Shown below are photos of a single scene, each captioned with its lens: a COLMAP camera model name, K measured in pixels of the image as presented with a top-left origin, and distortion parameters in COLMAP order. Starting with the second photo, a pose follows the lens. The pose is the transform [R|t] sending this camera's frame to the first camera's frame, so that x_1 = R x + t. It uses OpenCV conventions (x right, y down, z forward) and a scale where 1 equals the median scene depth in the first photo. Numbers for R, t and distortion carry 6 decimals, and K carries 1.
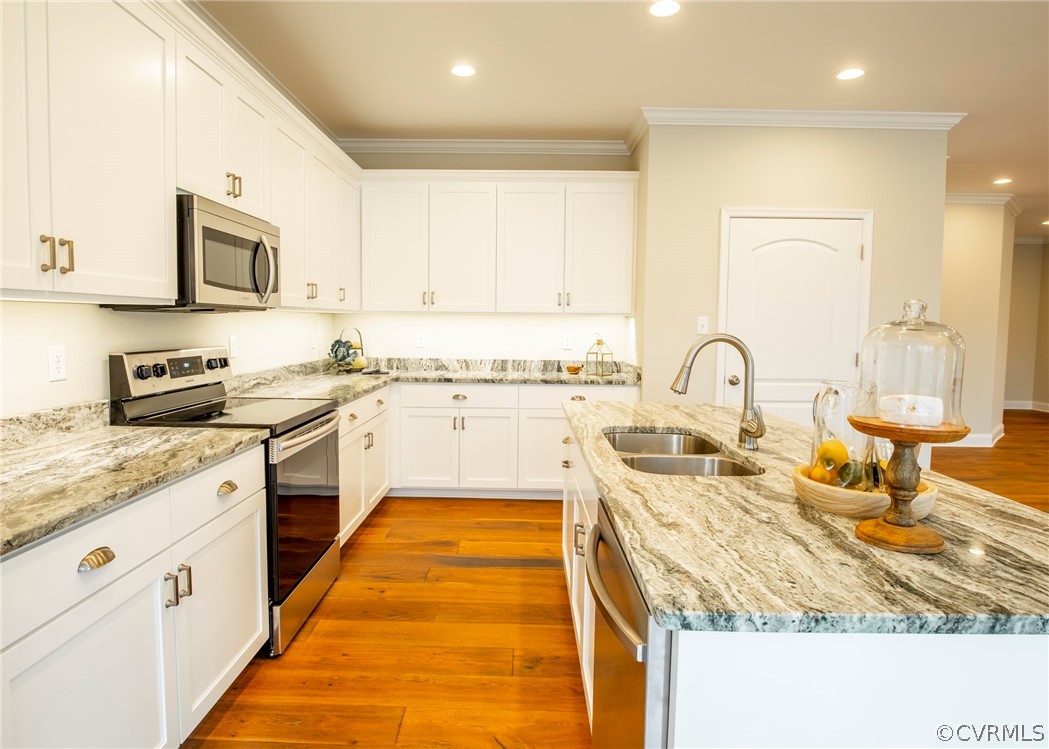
lens RADIAL K [[583.4, 0, 514.1], [0, 583.4, 361.4], [0, 0, 1]] dist [-0.026606, -0.000119]
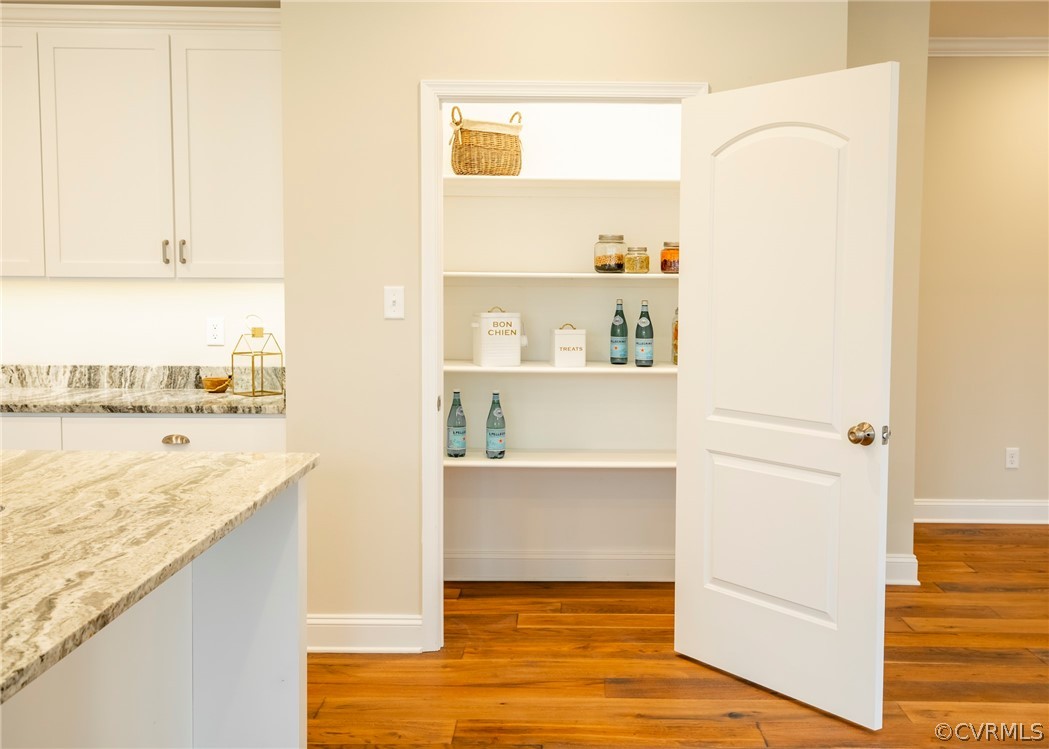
lens RADIAL K [[1131.1, 0, 570.9], [0, 1131.1, 355.1], [0, 0, 1]] dist [0.031881, 0.005954]
pose [[0.999746, -0.005185, 0.021951, 0.469063], [0.005172, 0.999986, 0.000625, -0.013114], [-0.021954, -0.000512, 0.999759, -0.039097]]
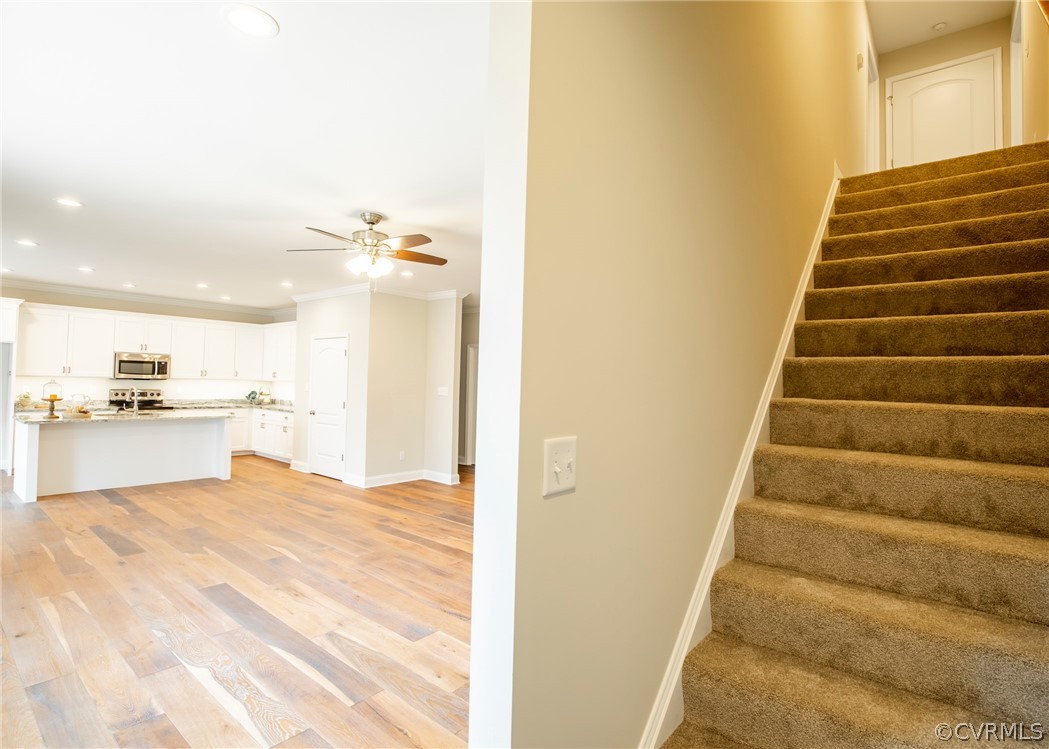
lens RADIAL K [[523.8, 0, 518.6], [0, 523.8, 371.5], [0, 0, 1]] dist [-0.021228, 0.001216]
pose [[0.777028, -0.004194, -0.629452, 2.252416], [-0.058740, 0.995131, -0.079142, -0.011306], [0.626720, 0.098469, 0.772998, -0.048947]]
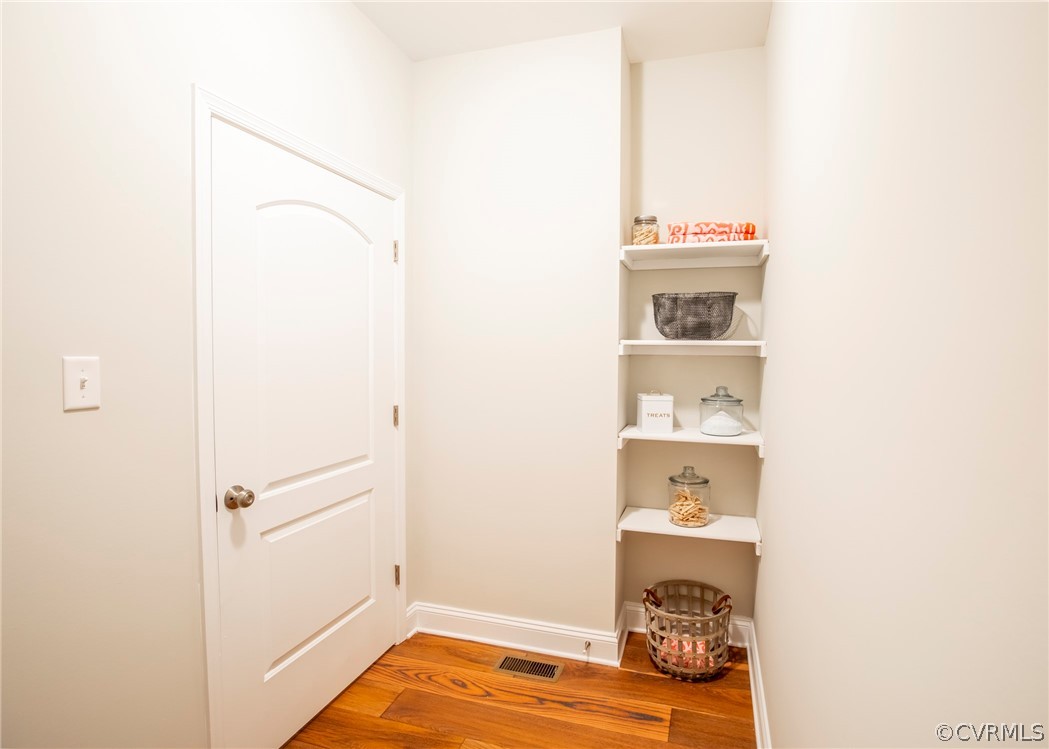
lens RADIAL K [[523.8, 0, 518.6], [0, 523.8, 371.5], [0, 0, 1]] dist [-0.021228, 0.001216]
pose [[0.330463, -0.046527, 0.942671, 0.087452], [0.058222, 0.997887, 0.028841, -0.062672], [-0.942021, 0.045354, 0.332474, 0.678845]]
